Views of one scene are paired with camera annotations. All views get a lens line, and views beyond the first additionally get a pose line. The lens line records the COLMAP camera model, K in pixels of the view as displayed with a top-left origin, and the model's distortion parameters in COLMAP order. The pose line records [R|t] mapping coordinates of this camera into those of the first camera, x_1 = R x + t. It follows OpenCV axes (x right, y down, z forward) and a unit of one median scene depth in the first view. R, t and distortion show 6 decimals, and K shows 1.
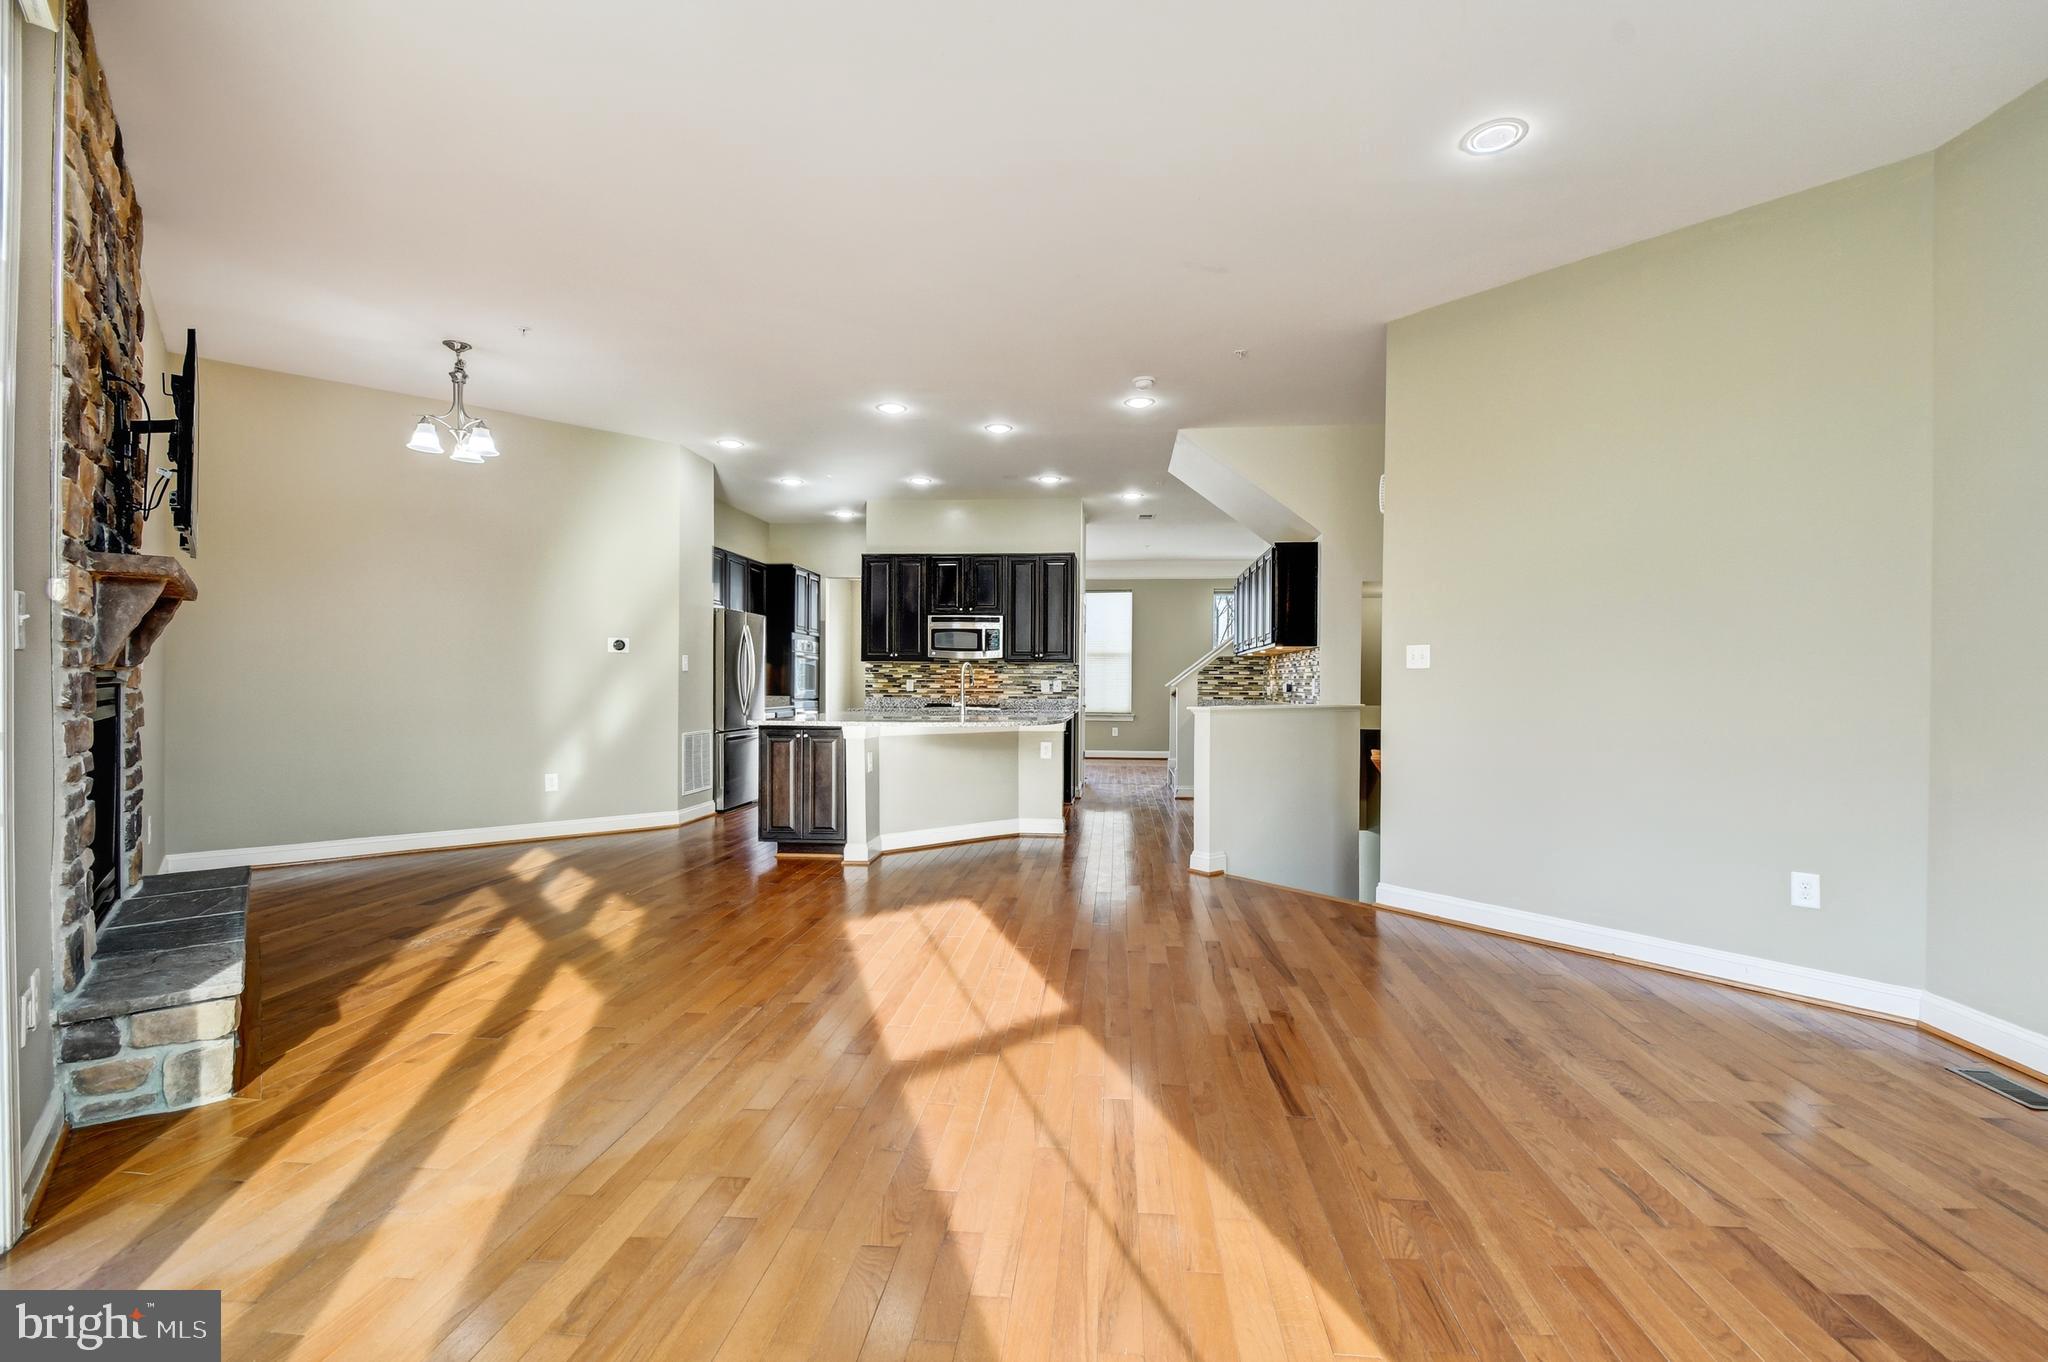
lens RADIAL K [[908.8, 0, 1023.5], [0, 908.8, 684.1], [0, 0, 1]] dist [0.001324, 0.000128]
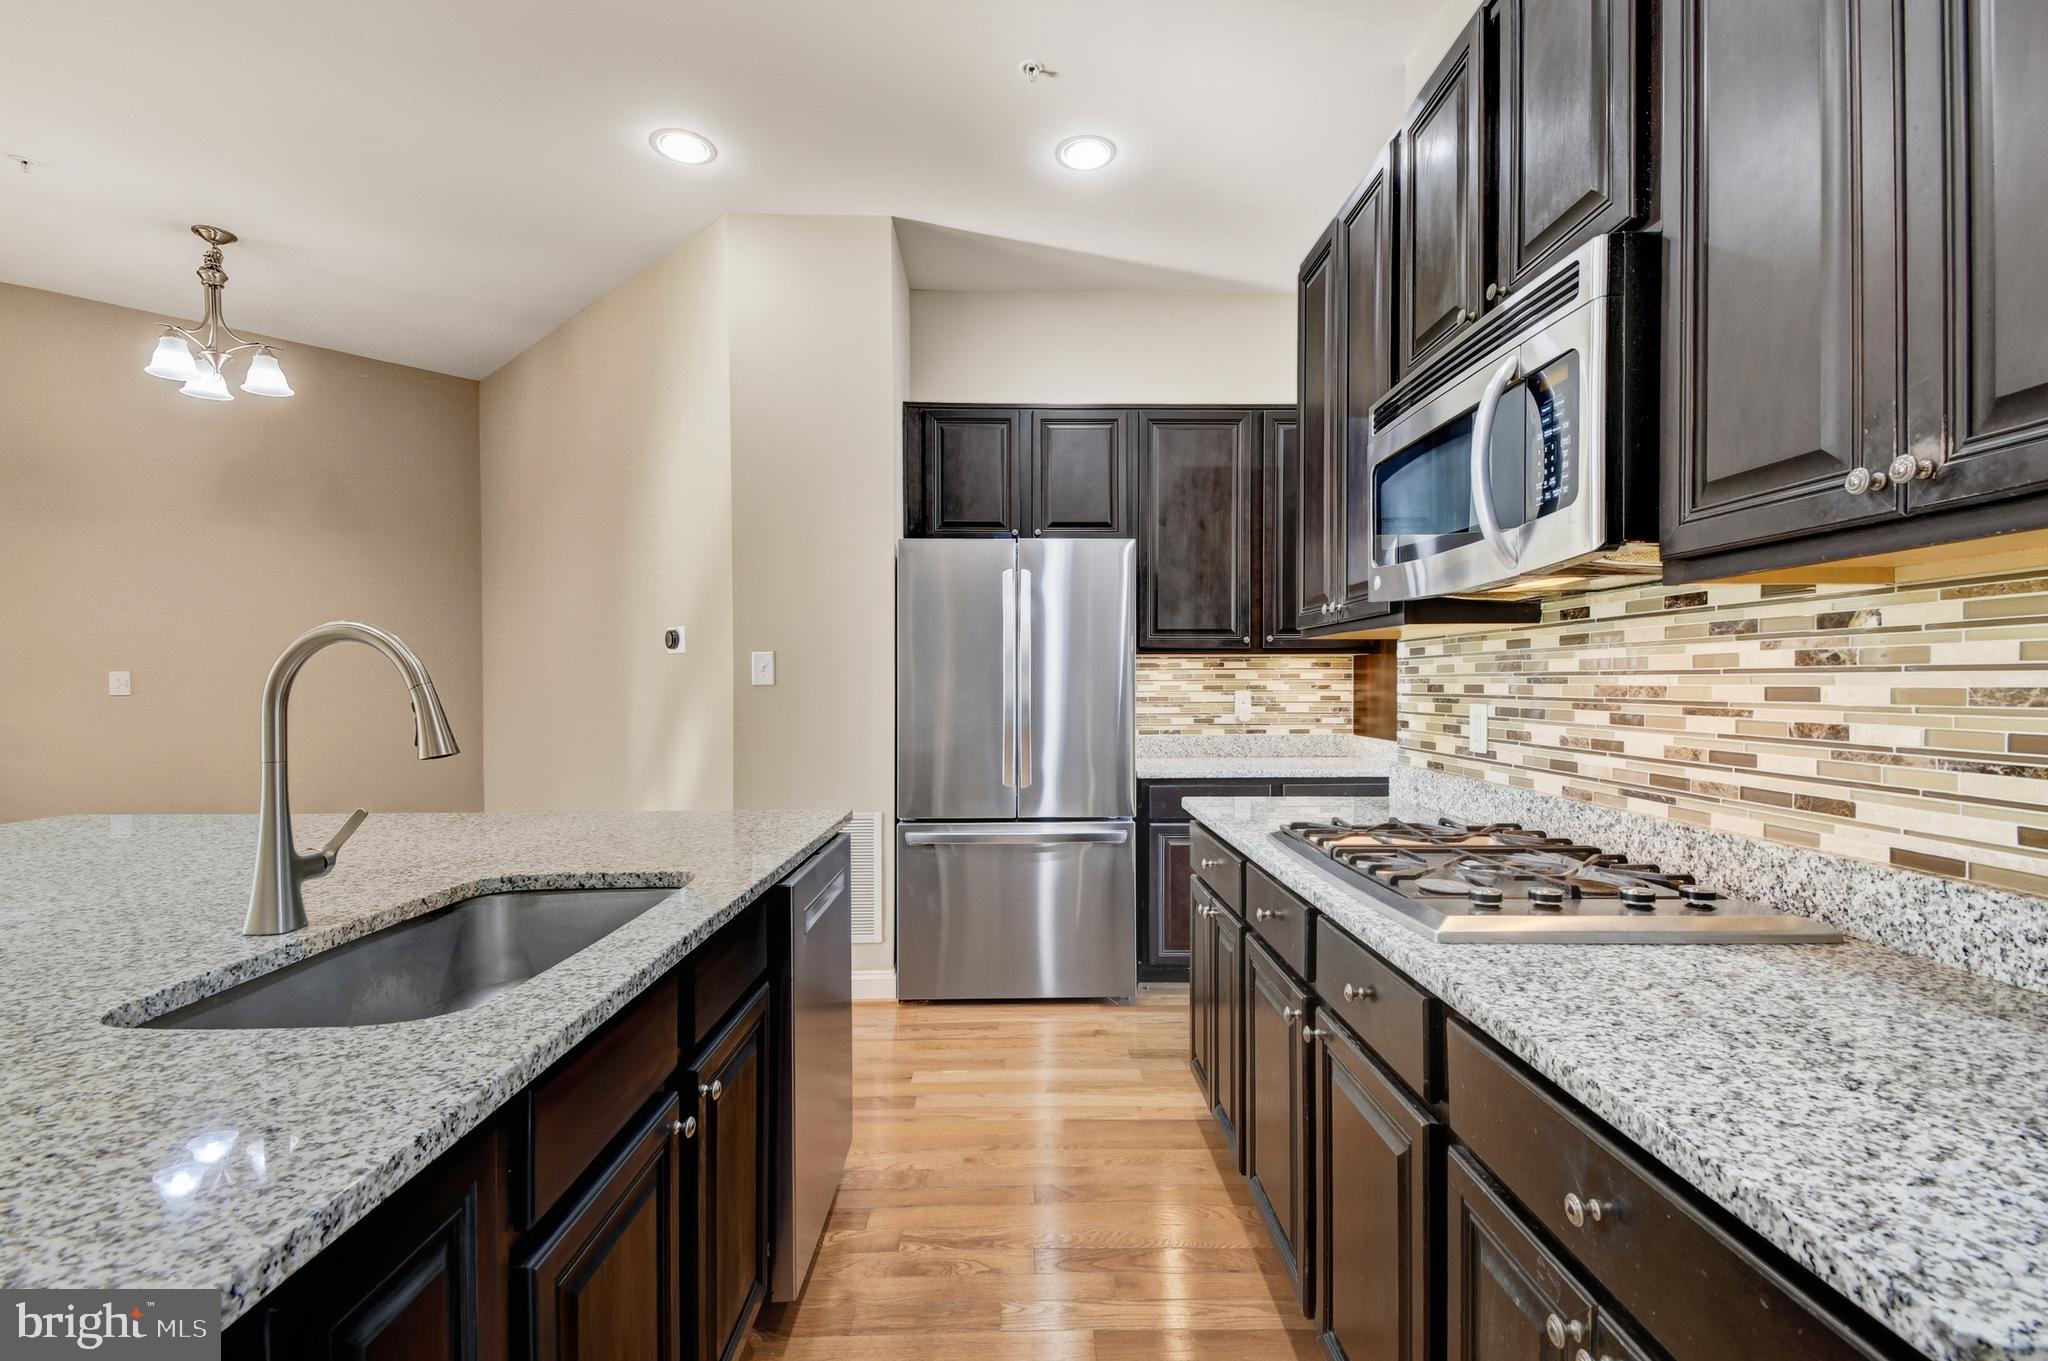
lens RADIAL K [[908.8, 0, 1028.5], [0, 908.8, 684.8], [0, 0, 1]] dist [0.001324, 0.000128]
pose [[0.136228, -0.004536, -0.990667, 0.091473], [0.006873, 0.999970, -0.003633, -0.009713], [0.990654, -0.006314, 0.136255, 0.862946]]
